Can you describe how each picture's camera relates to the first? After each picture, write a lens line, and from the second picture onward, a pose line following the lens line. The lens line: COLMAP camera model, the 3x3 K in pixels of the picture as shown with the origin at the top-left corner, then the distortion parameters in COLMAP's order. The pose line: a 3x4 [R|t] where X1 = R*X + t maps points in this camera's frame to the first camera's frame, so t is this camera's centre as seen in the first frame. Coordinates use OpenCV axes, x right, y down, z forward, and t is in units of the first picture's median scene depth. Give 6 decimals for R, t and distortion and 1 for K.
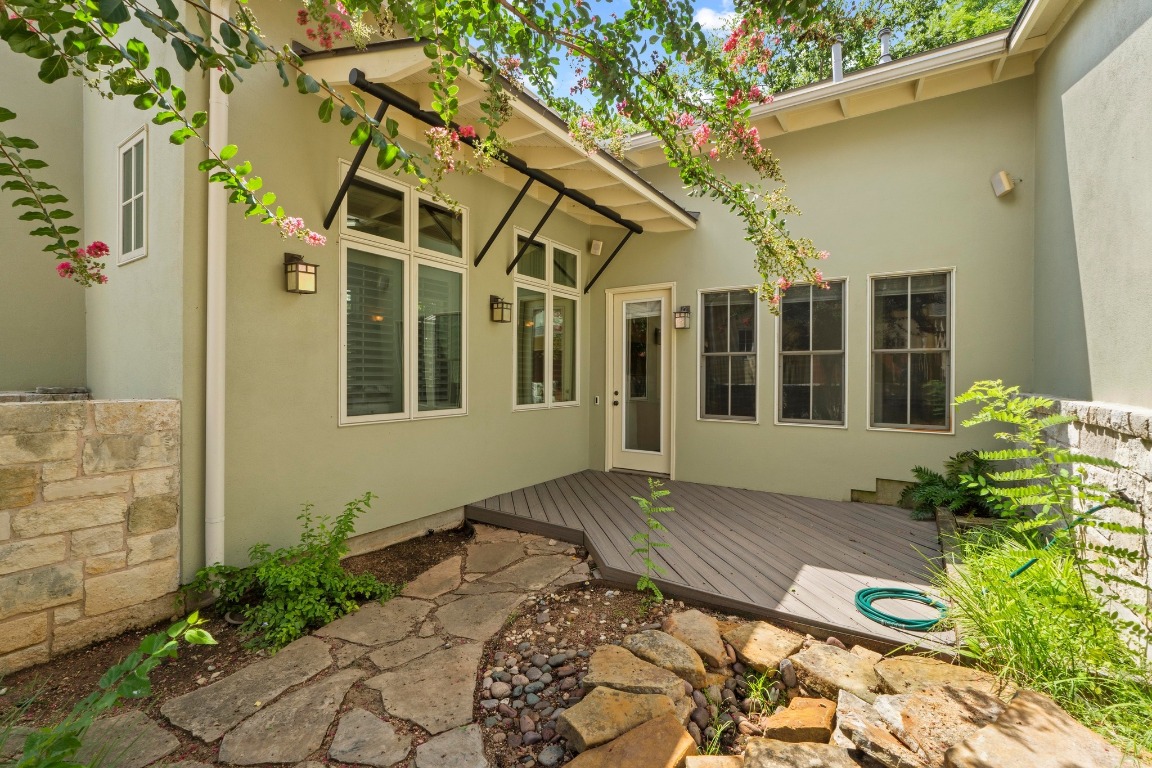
lens RADIAL K [[496.5, 0, 575.8], [0, 496.5, 385.1], [0, 0, 1]] dist [-0.008700, 0.000866]
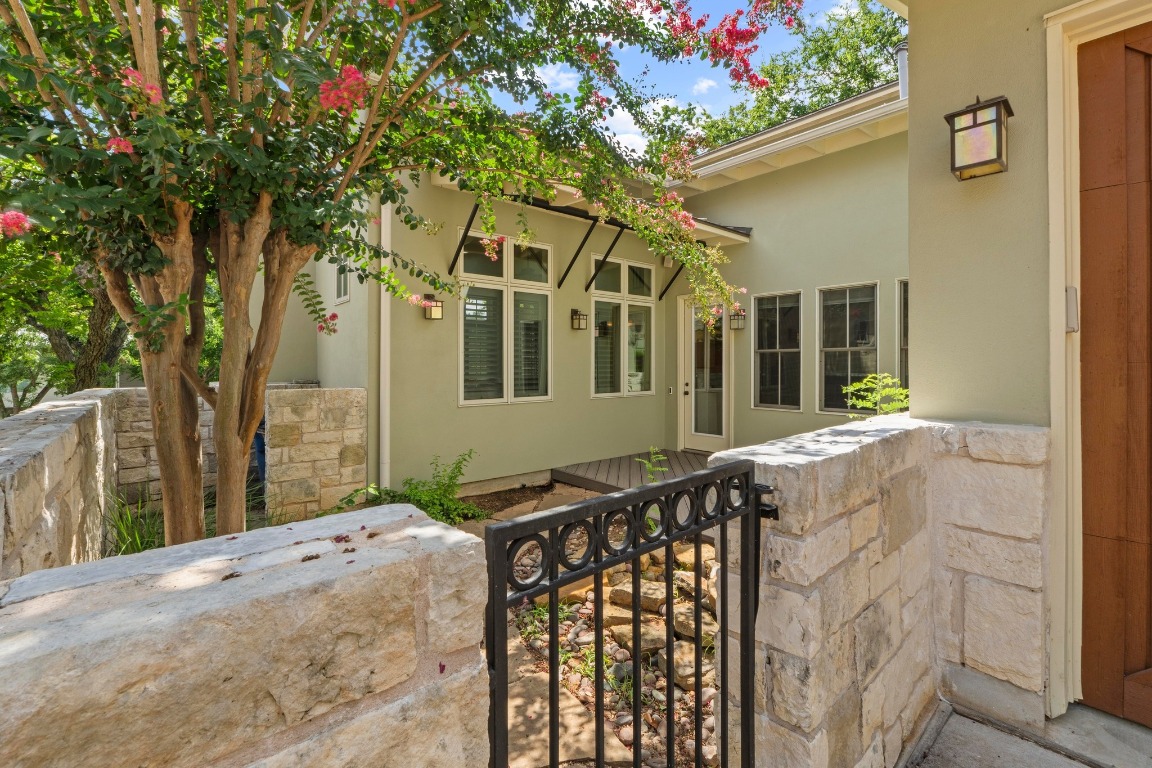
lens RADIAL K [[496.5, 0, 581.9], [0, 496.5, 373.4], [0, 0, 1]] dist [-0.008700, 0.000866]
pose [[0.963562, -0.002488, -0.267474, 0.235223], [0.001462, 0.999991, -0.004038, -0.008344], [0.267481, 0.003500, 0.963557, -0.283973]]
